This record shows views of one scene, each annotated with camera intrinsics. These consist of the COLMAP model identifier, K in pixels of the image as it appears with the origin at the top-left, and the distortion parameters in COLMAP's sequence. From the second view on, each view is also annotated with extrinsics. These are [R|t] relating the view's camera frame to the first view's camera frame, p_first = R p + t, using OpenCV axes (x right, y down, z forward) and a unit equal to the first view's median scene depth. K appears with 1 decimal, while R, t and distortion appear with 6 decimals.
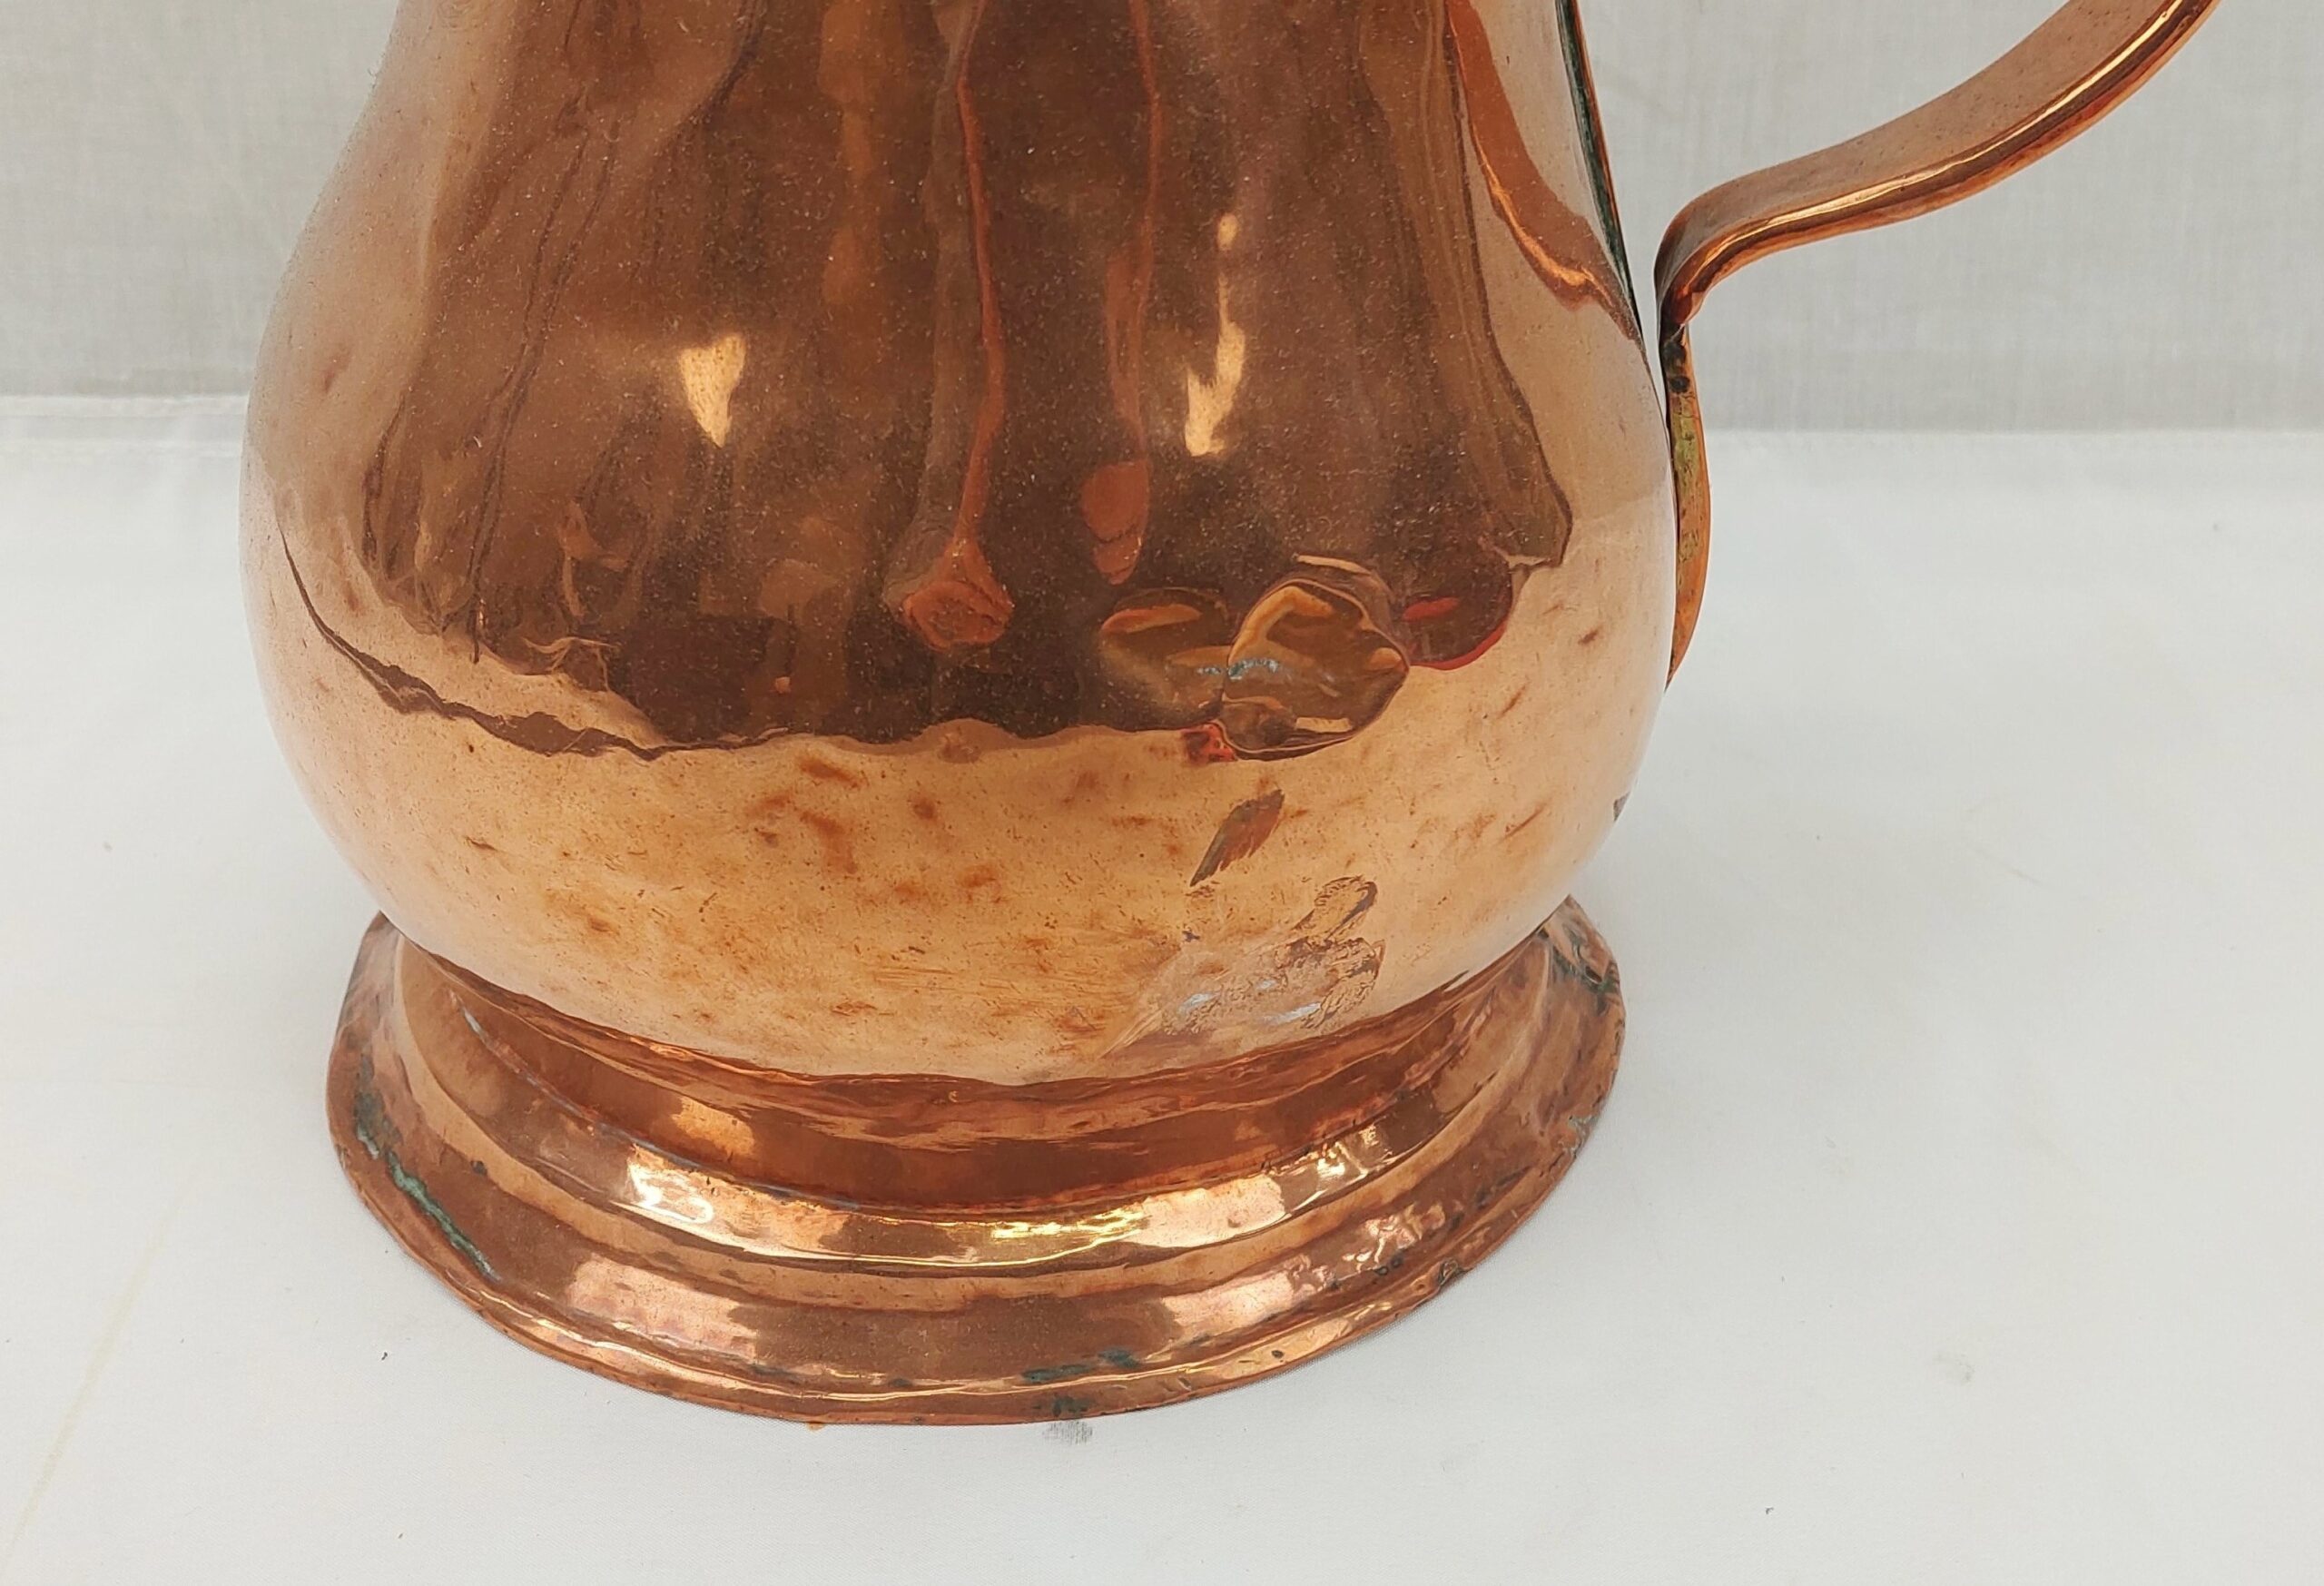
lens RADIAL K [[2565.9, 0, 1217.3], [0, 2565.9, 799.0], [0, 0, 1]] dist [0.235953, -0.646244]
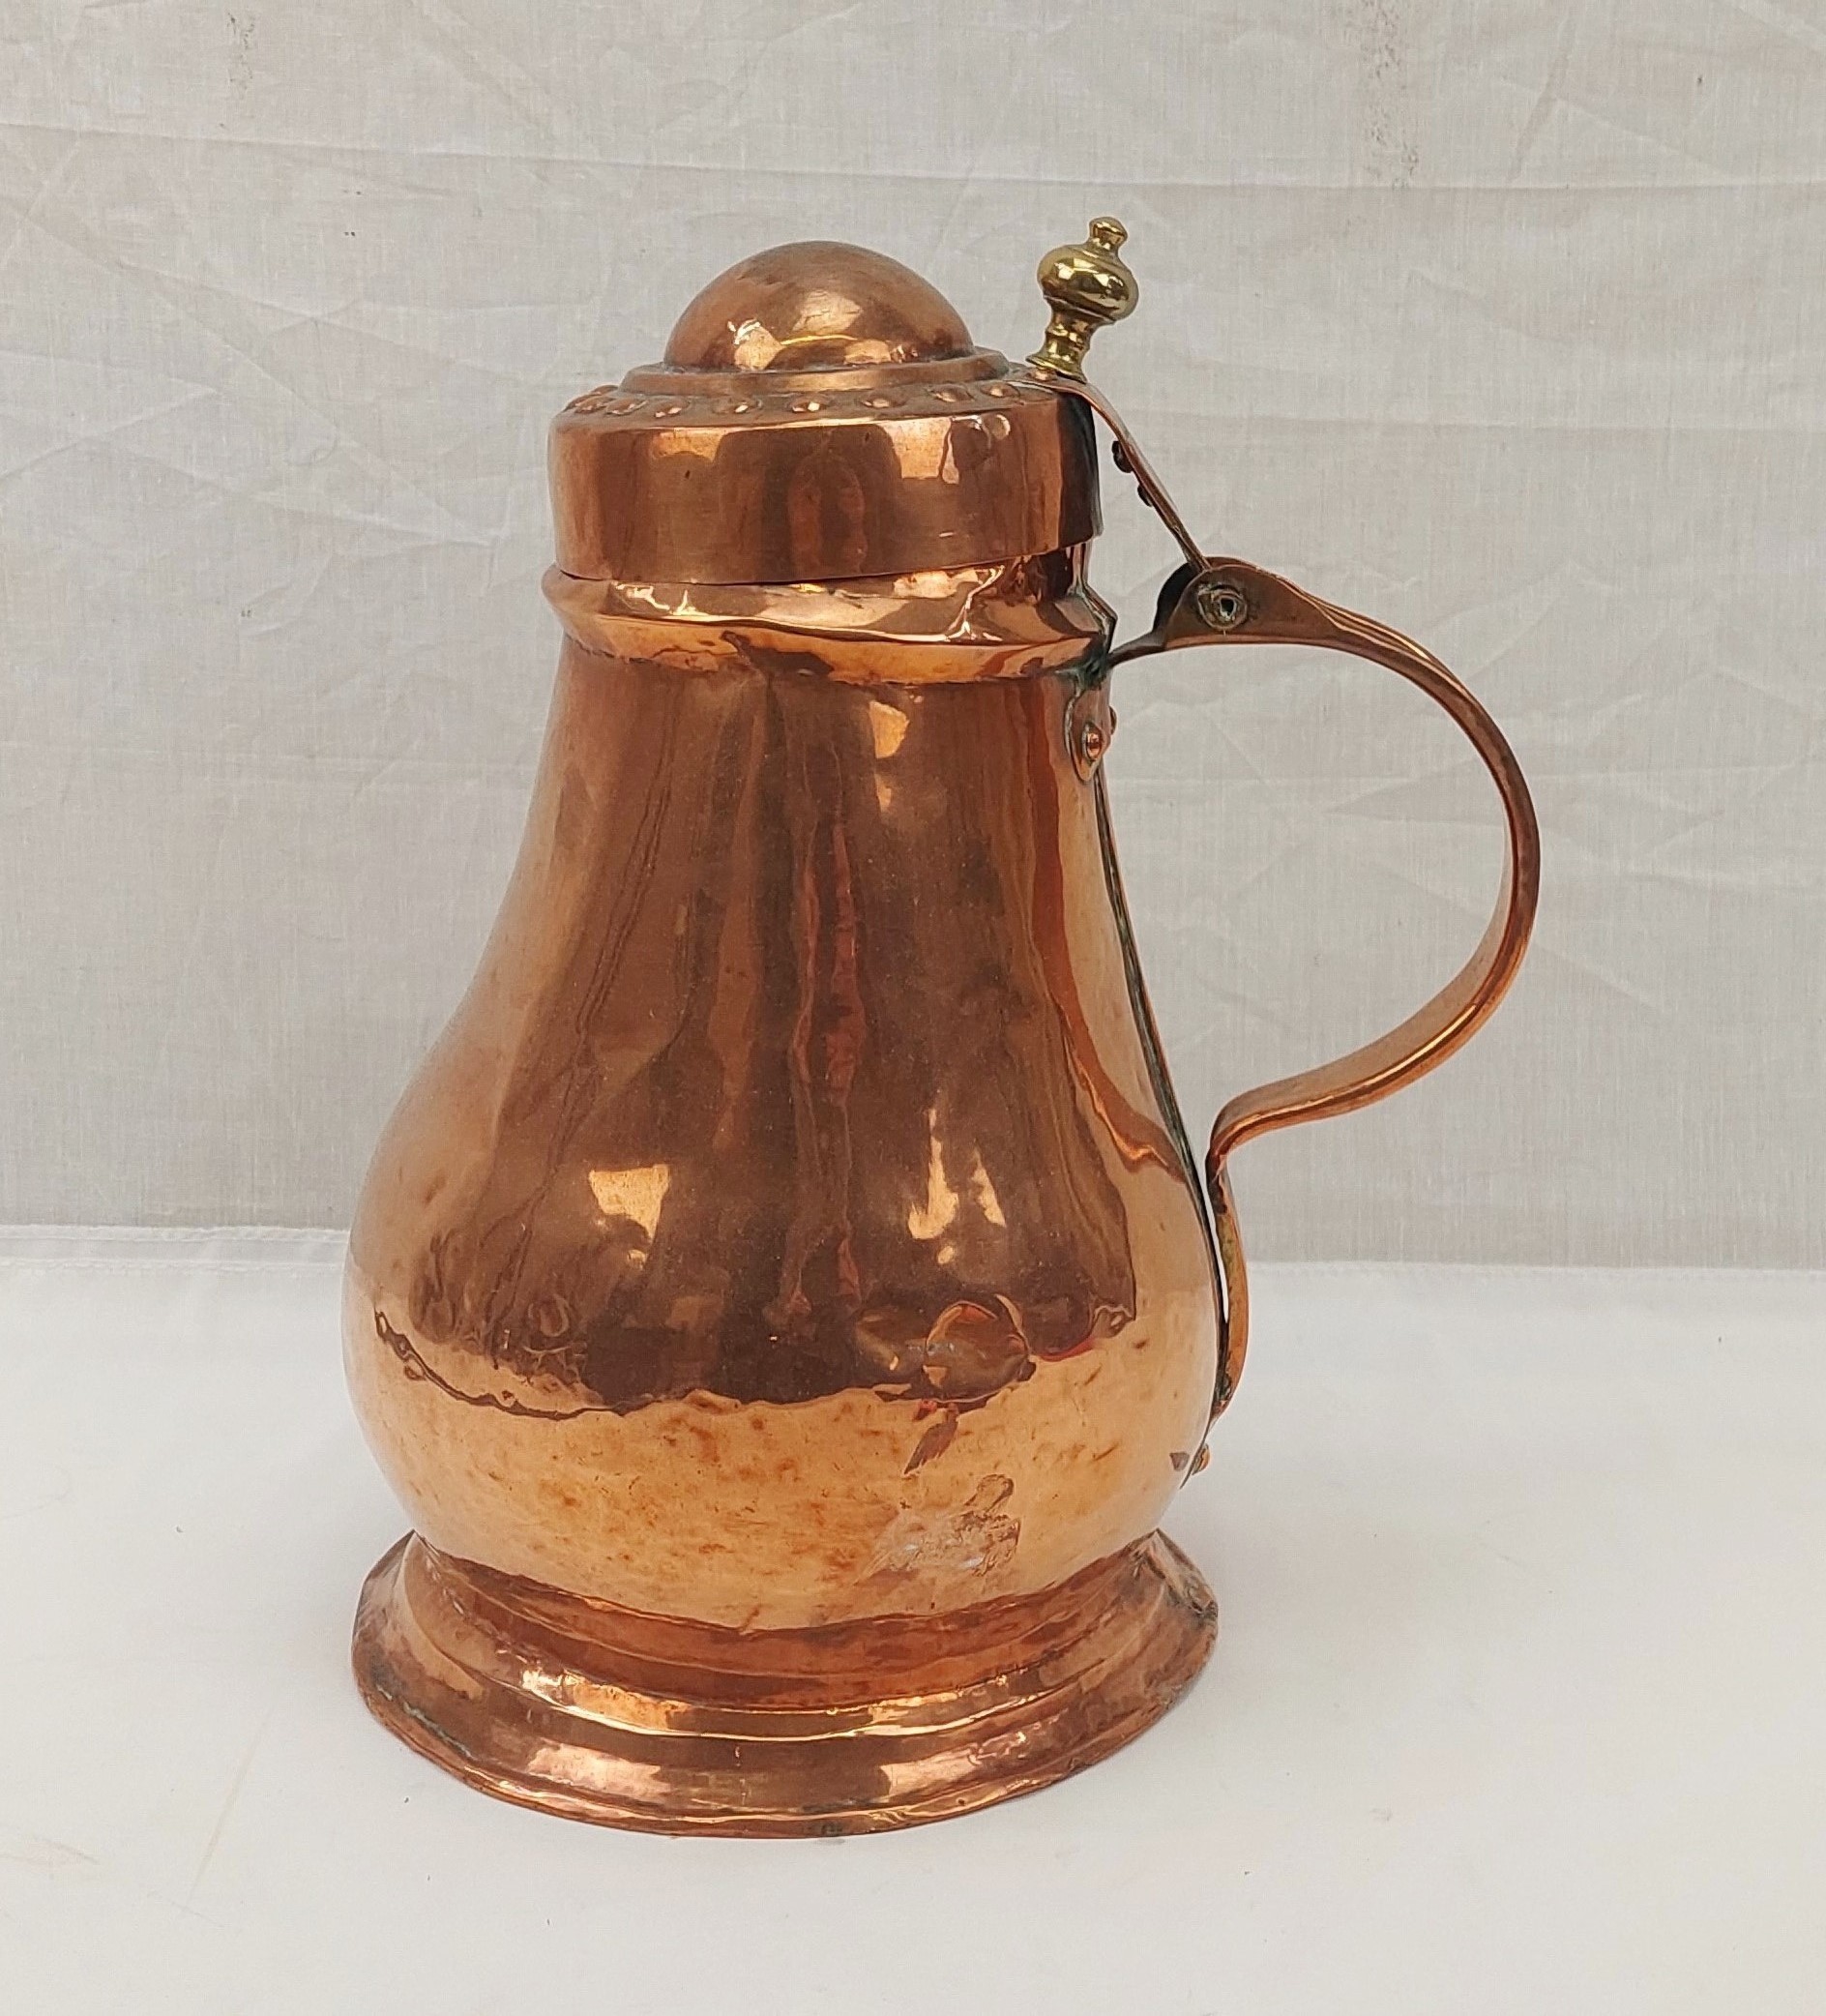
lens RADIAL K [[2068.1, 0, 913.0], [0, 2068.1, 1008.0], [0, 0, 1]] dist [0.019455, 0.001492]
pose [[0.999473, 0.005930, -0.031917, 0.035931], [-0.014055, 0.965294, -0.260787, 0.088350], [0.029263, 0.261098, 0.964869, -0.426528]]
